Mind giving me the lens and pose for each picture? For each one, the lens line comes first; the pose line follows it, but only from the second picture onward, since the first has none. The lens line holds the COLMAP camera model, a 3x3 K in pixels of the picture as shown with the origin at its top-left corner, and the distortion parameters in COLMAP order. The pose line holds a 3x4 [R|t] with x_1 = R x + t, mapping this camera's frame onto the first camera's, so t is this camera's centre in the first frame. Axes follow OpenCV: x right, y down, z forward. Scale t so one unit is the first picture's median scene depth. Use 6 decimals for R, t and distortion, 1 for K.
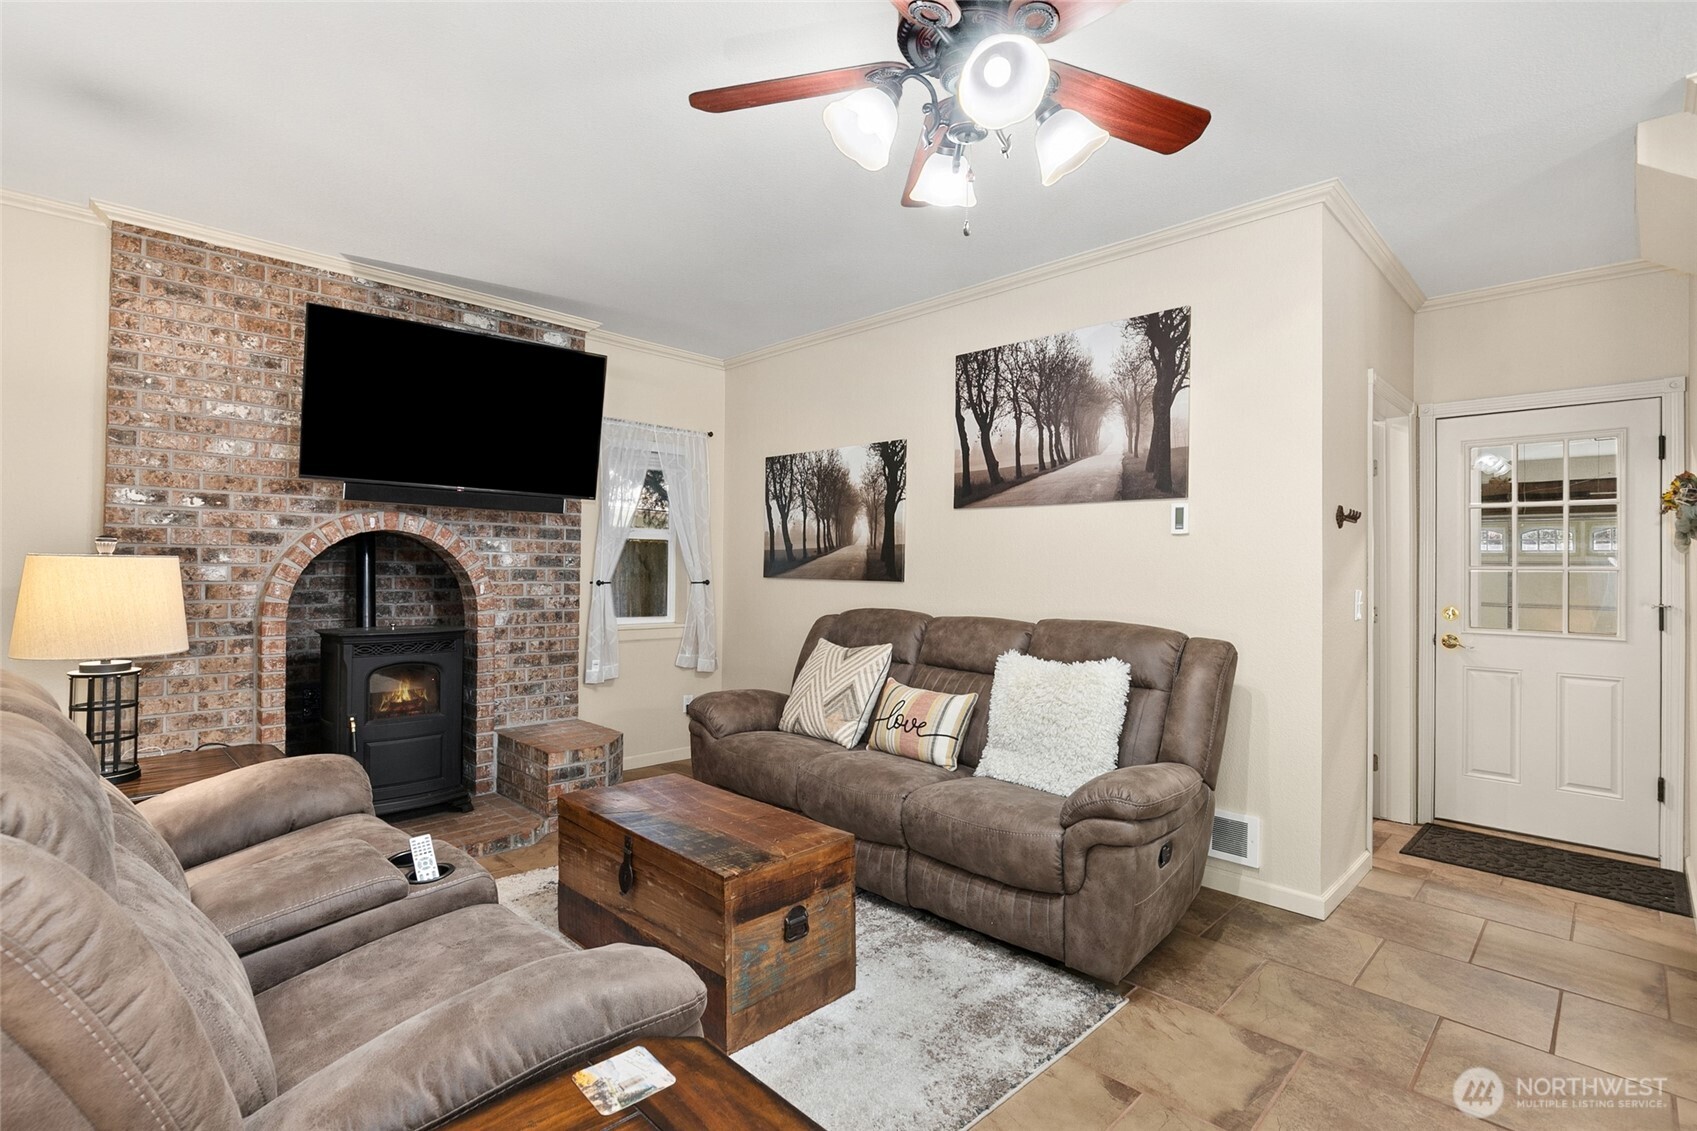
lens RADIAL K [[801.4, 0, 850.3], [0, 801.4, 561.6], [0, 0, 1]] dist [-0.007569, 0.000649]
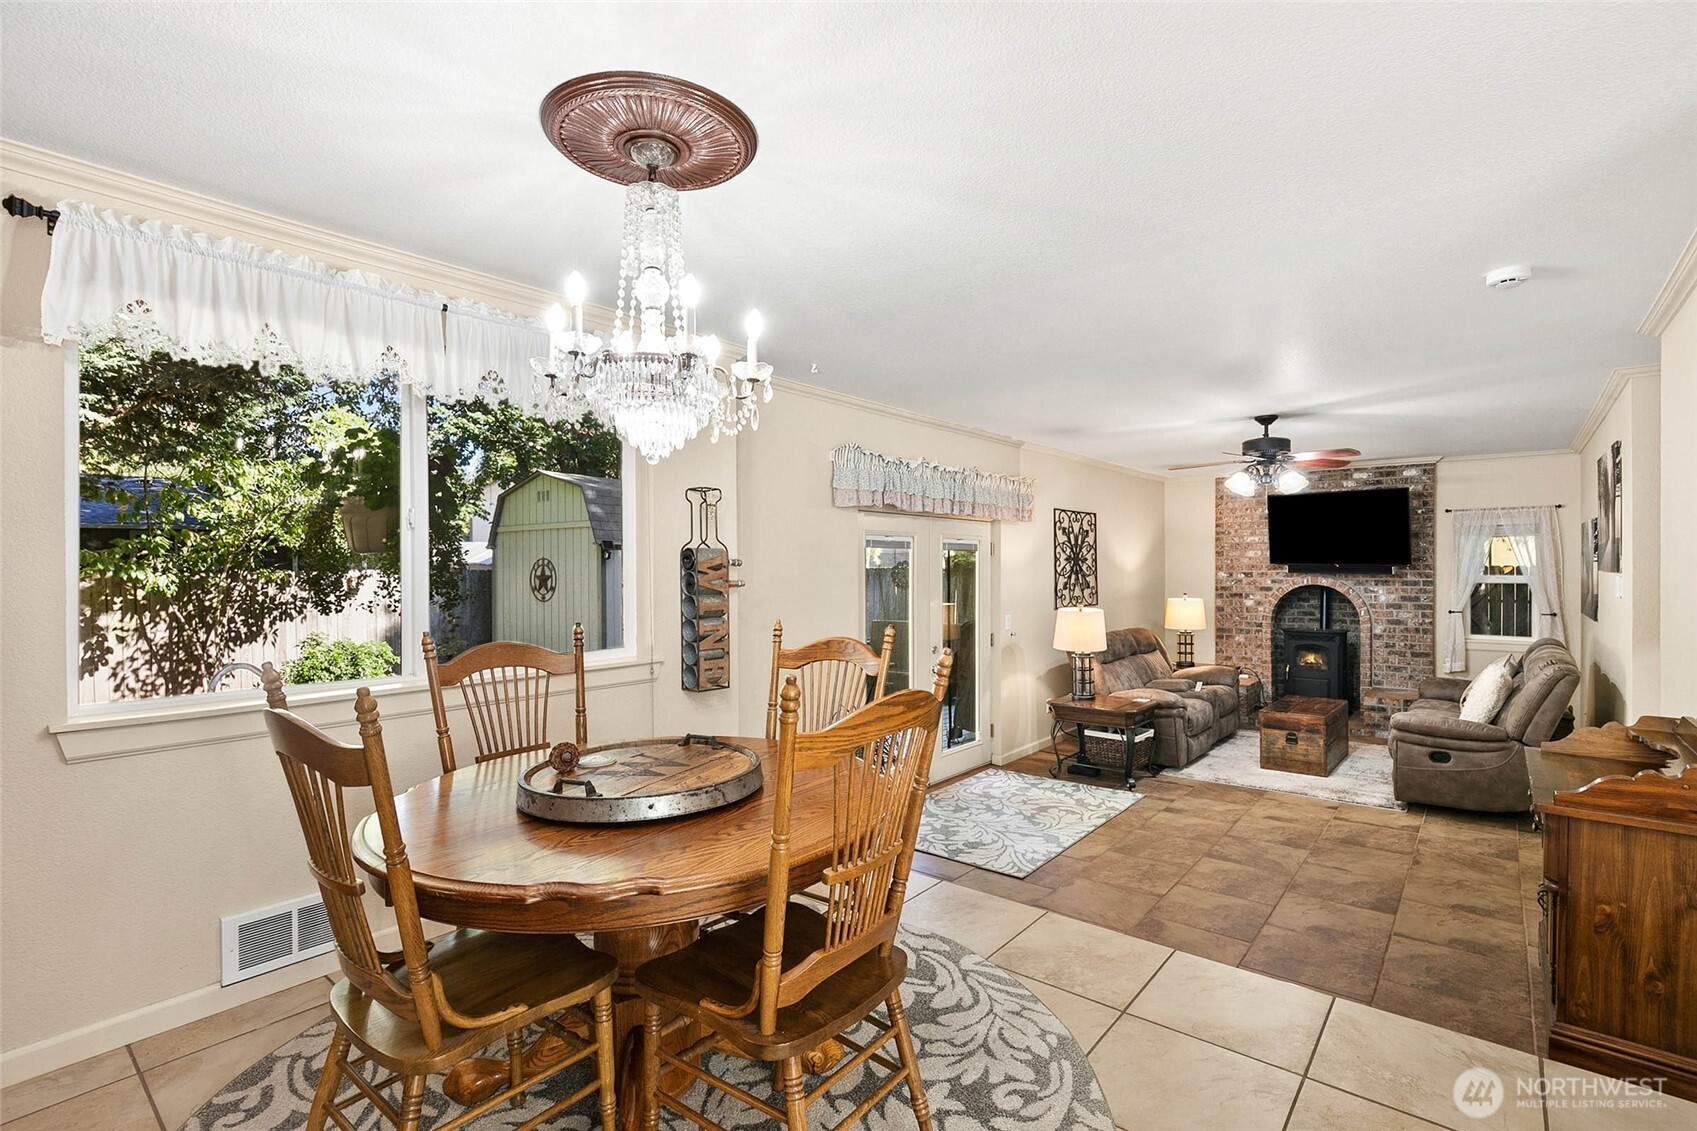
lens RADIAL K [[778.2, 0, 867.0], [0, 778.2, 572.0], [0, 0, 1]] dist [-0.009602, -0.000267]
pose [[0.095878, -0.007536, -0.995365, 1.509462], [0.015417, 0.999863, -0.006086, -0.084560], [0.995274, -0.014762, 0.095981, -0.446796]]
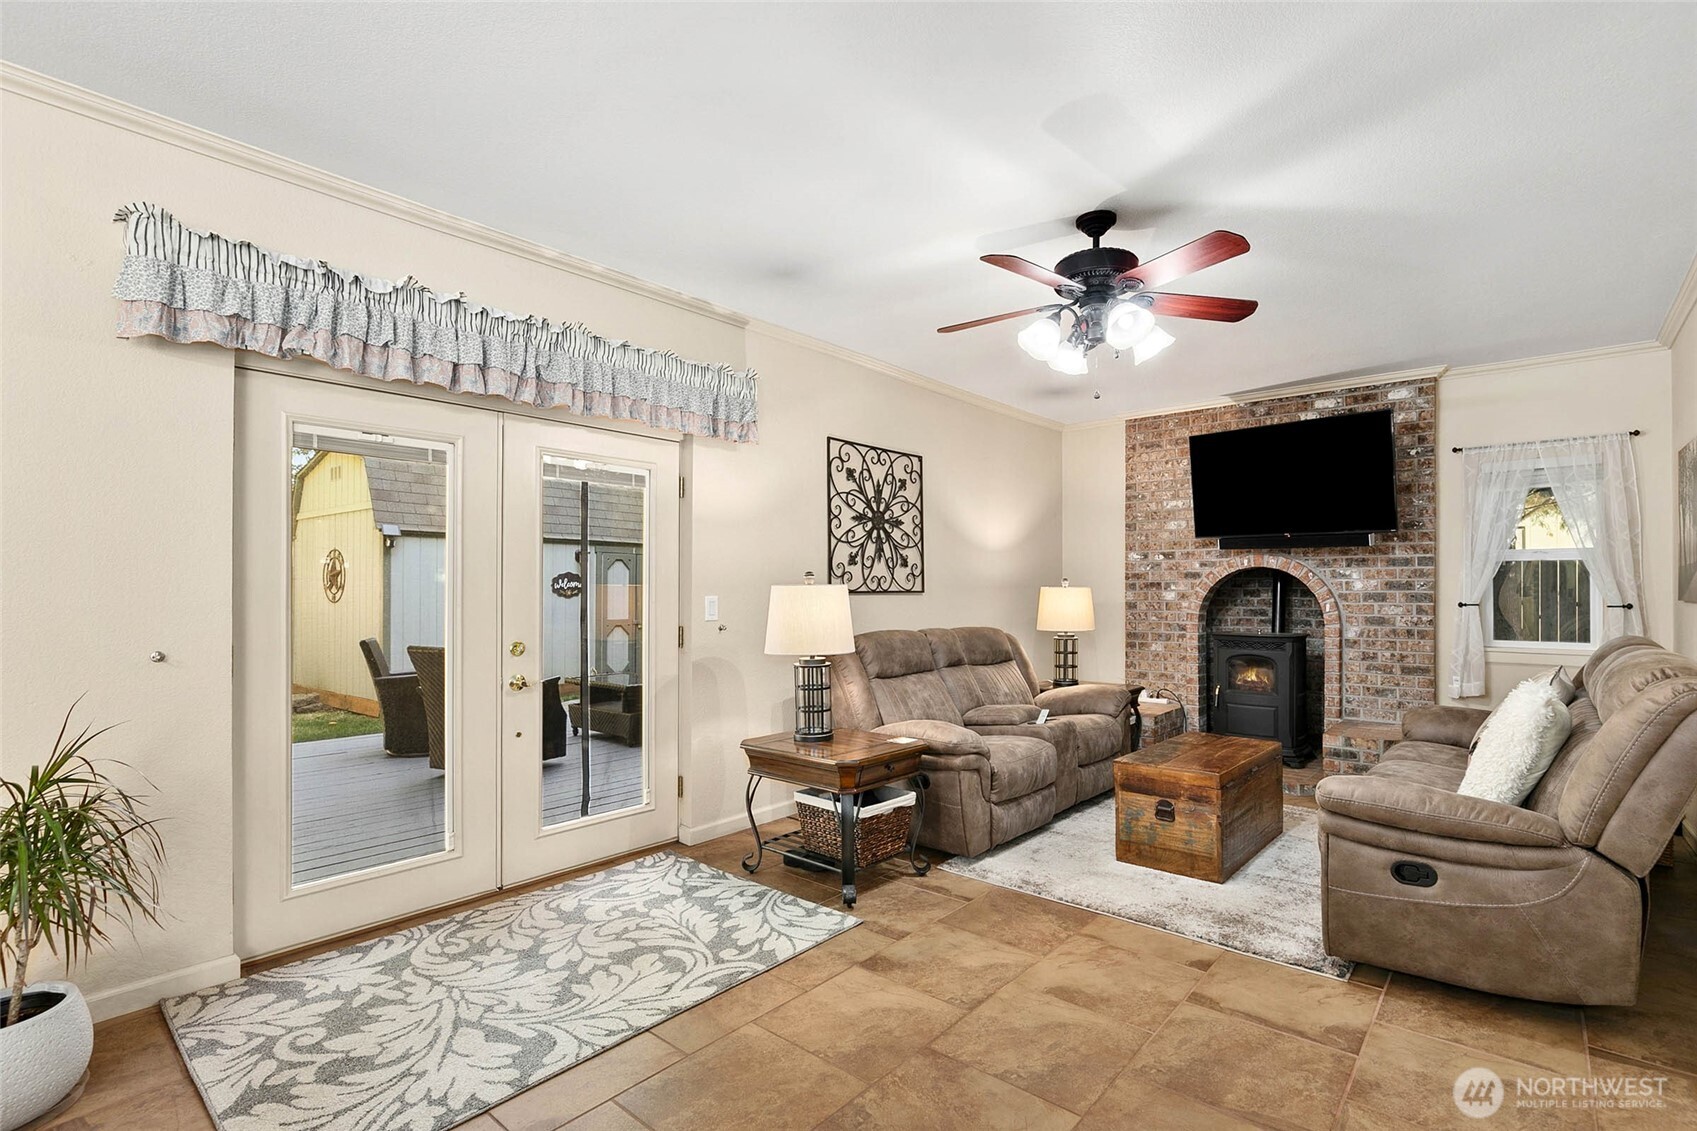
lens RADIAL K [[784.0, 0, 861.0], [0, 784.0, 586.9], [0, 0, 1]] dist [-0.006954, 0.000071]
pose [[0.069190, -0.016009, -0.997475, 0.876221], [0.010761, 0.999825, -0.015300, 0.013109], [0.997545, -0.009675, 0.069350, 0.172870]]
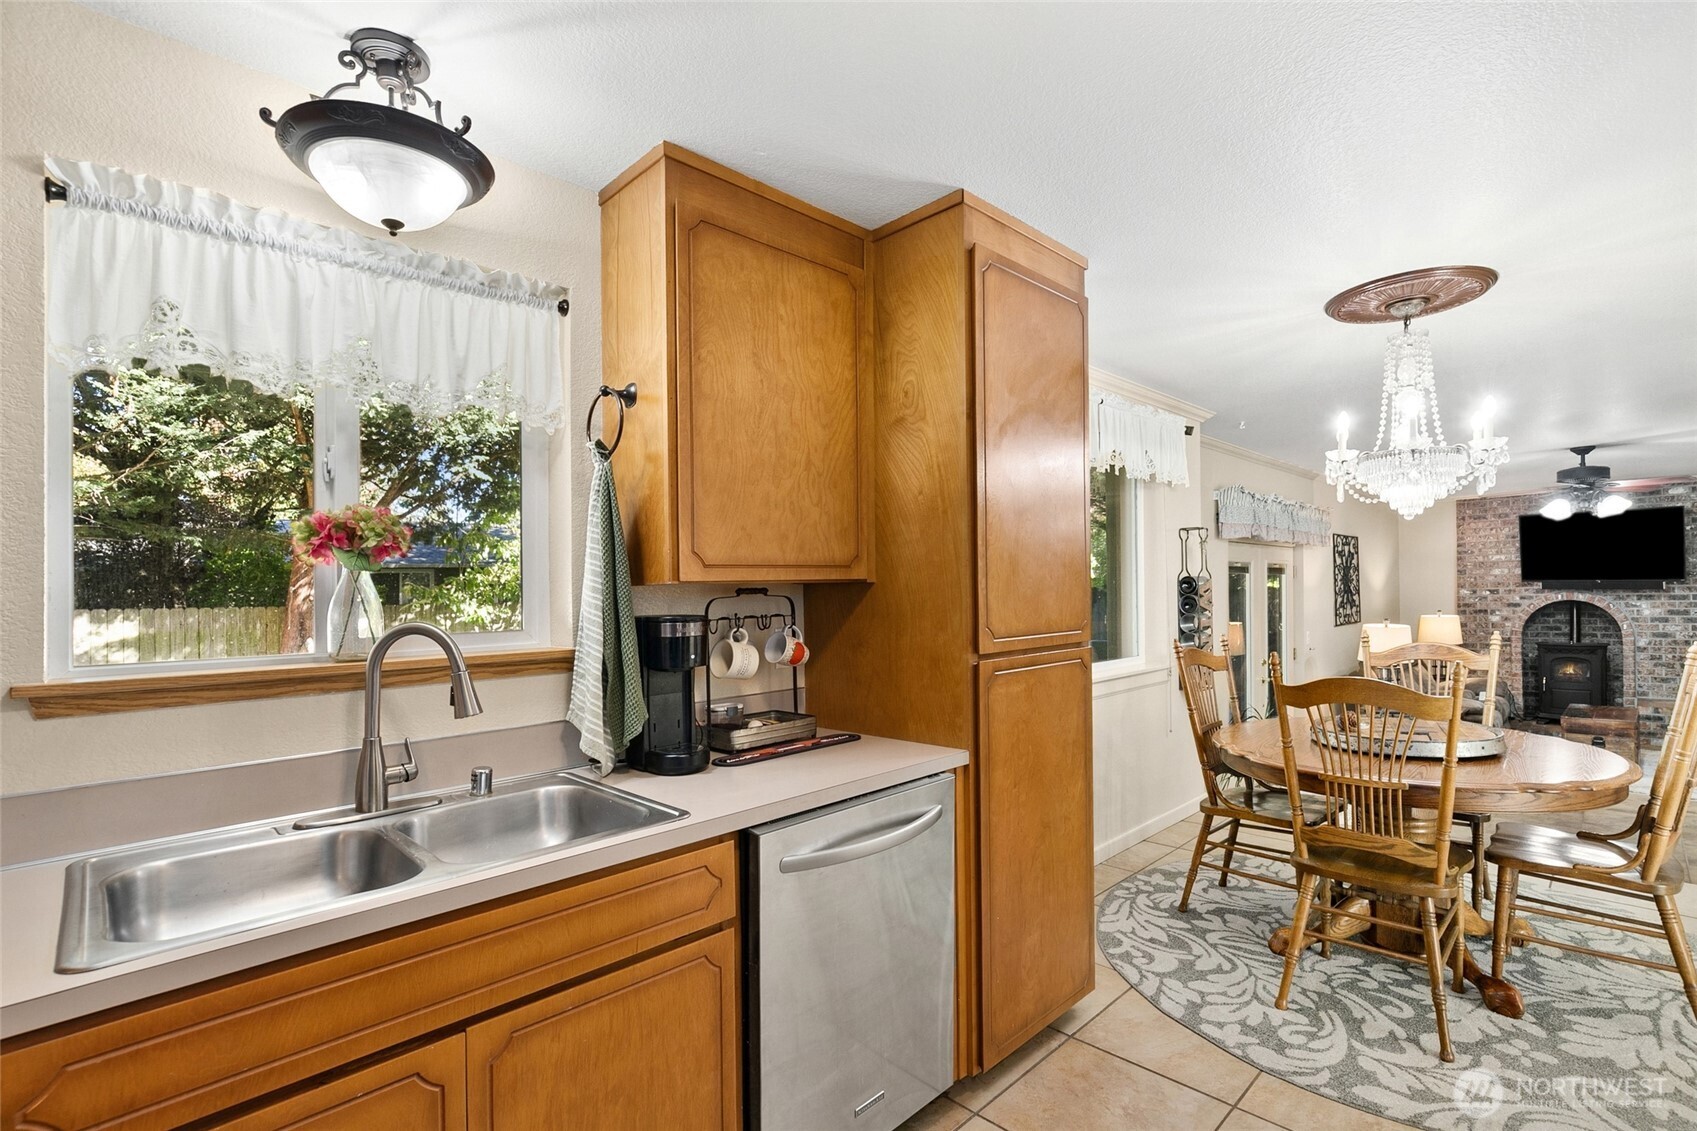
lens RADIAL K [[782.0, 0, 888.6], [0, 782.0, 599.0], [0, 0, 1]] dist [0.009407, 0.000560]
pose [[0.024978, -0.004283, -0.999679, 1.728257], [0.030738, 0.999521, -0.003514, -0.100401], [0.999215, -0.030640, 0.025098, -1.063105]]
